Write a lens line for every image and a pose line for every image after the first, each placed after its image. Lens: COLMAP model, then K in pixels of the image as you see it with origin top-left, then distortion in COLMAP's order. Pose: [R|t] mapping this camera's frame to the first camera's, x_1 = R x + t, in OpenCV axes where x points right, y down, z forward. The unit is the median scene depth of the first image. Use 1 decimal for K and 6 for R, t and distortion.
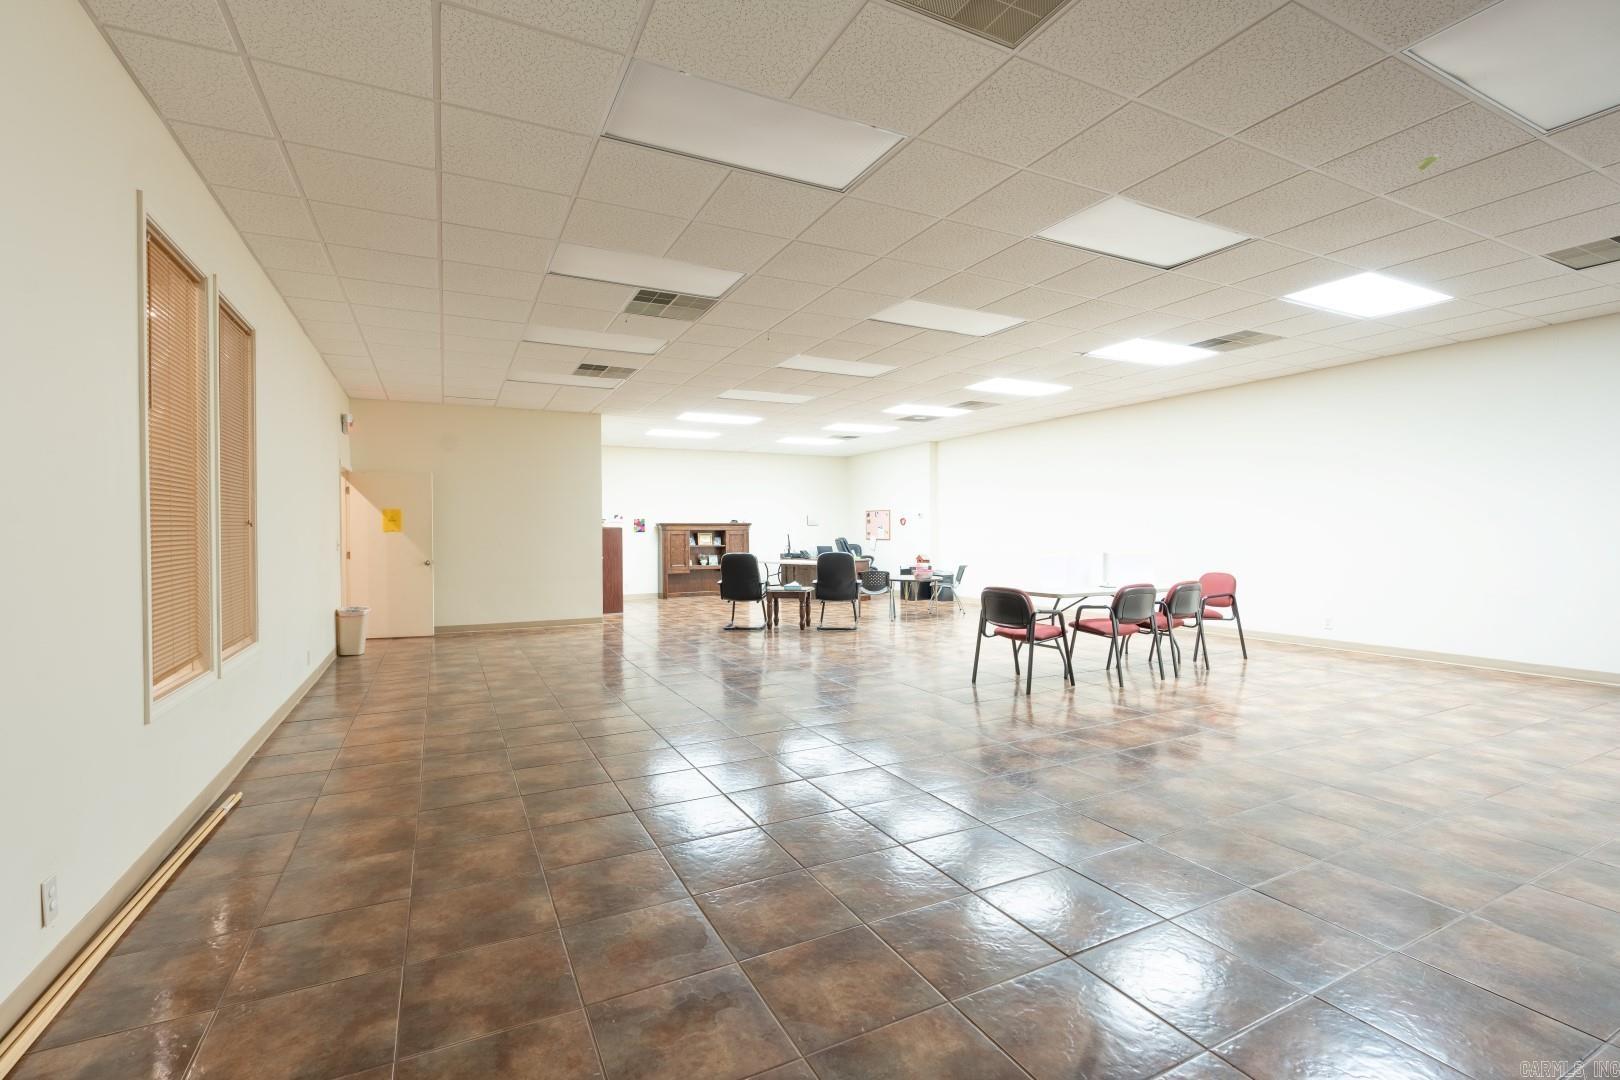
lens RADIAL K [[733.5, 0, 810.0], [0, 733.5, 540.0], [0, 0, 1]] dist [-0.003991, 0.000054]
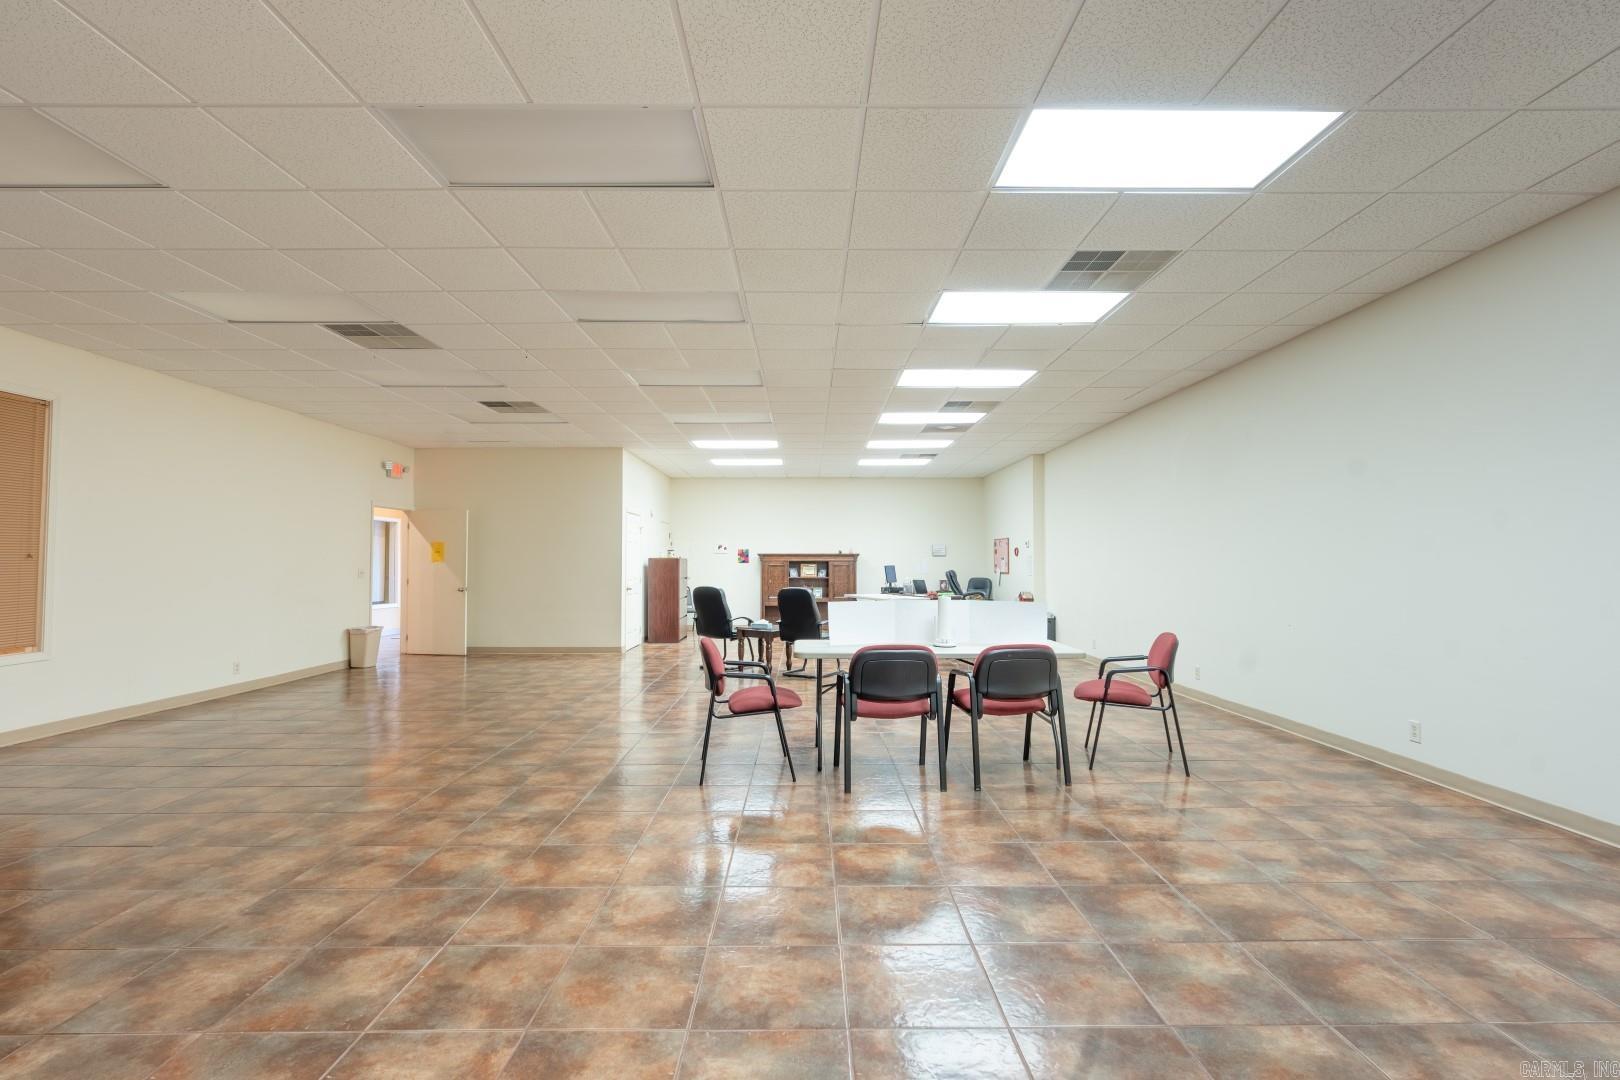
lens RADIAL K [[733.5, 0, 810.0], [0, 733.5, 540.0], [0, 0, 1]] dist [-0.003991, 0.000054]
pose [[0.889636, -0.008246, -0.456596, 0.443978], [-0.010008, 0.999245, -0.037545, -0.007253], [0.456560, 0.037971, 0.888882, 0.225333]]
